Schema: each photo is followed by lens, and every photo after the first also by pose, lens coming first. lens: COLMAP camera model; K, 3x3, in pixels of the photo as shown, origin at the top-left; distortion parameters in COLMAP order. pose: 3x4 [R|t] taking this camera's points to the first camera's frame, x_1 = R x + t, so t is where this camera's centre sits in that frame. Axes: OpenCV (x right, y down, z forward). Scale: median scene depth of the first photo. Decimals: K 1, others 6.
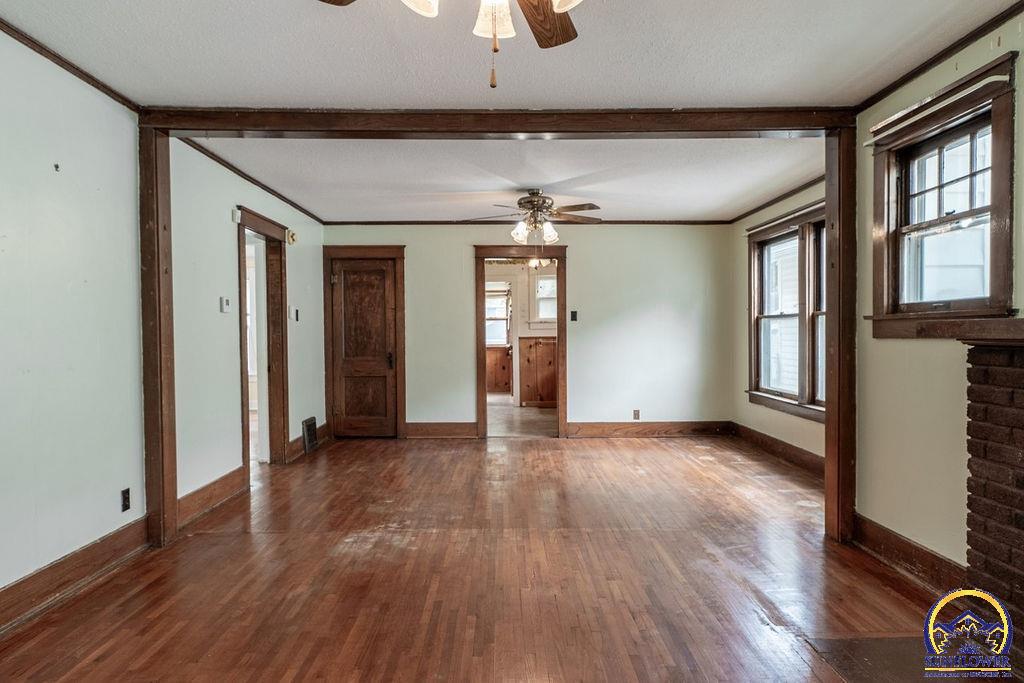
lens RADIAL K [[630.2, 0, 510.8], [0, 630.2, 341.4], [0, 0, 1]] dist [0.010811, 0.002200]
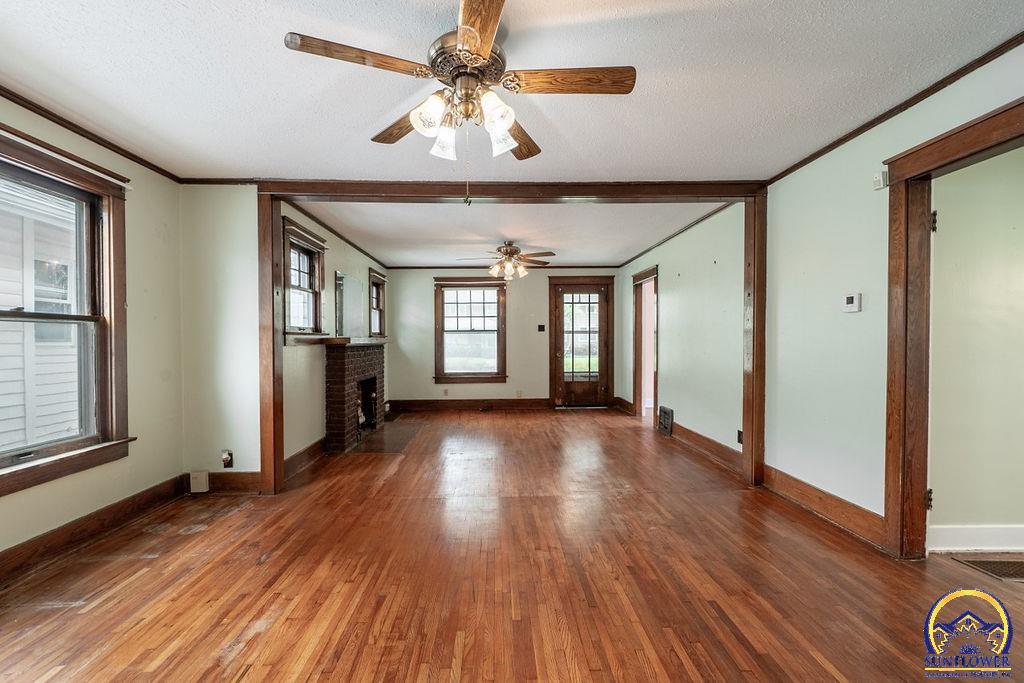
lens RADIAL K [[448.1, 0, 507.7], [0, 448.1, 346.6], [0, 0, 1]] dist [0.001960, -0.001798]
pose [[-0.999876, 0.006560, -0.014336, 0.020261], [0.006196, 0.999661, 0.025282, -0.021160], [0.014497, 0.025190, -0.999578, 1.946206]]
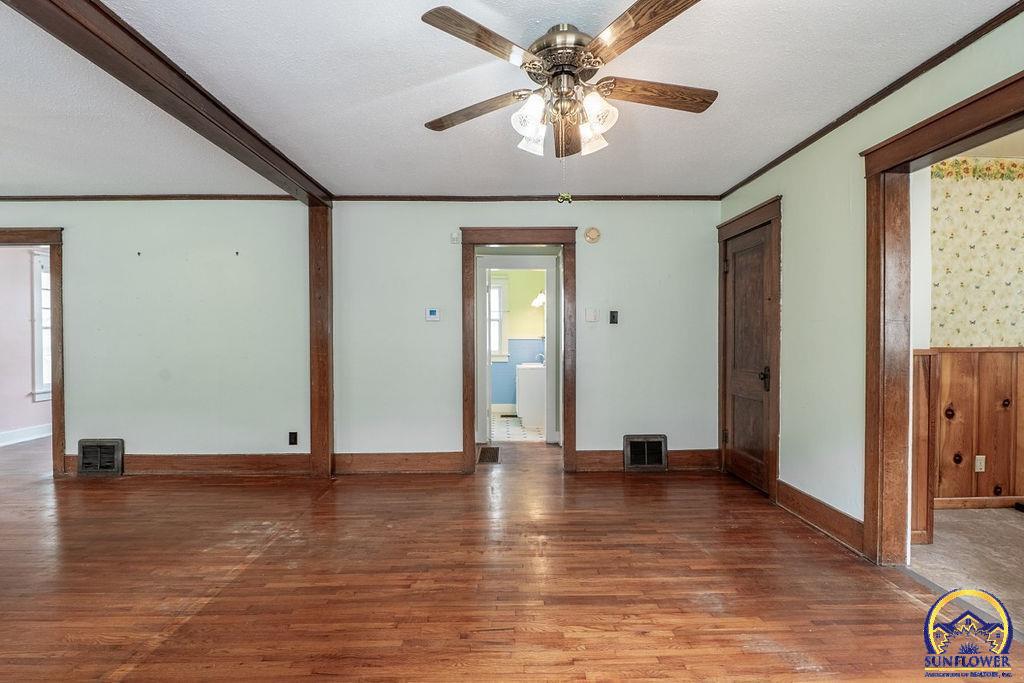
lens RADIAL K [[478.7, 0, 508.7], [0, 478.7, 341.1], [0, 0, 1]] dist [-0.006441, -0.000956]
pose [[0.004401, 0.008046, -0.999958, 0.578859], [-0.007878, 0.999937, 0.008011, -0.017808], [0.999959, 0.007842, 0.004464, 1.398118]]
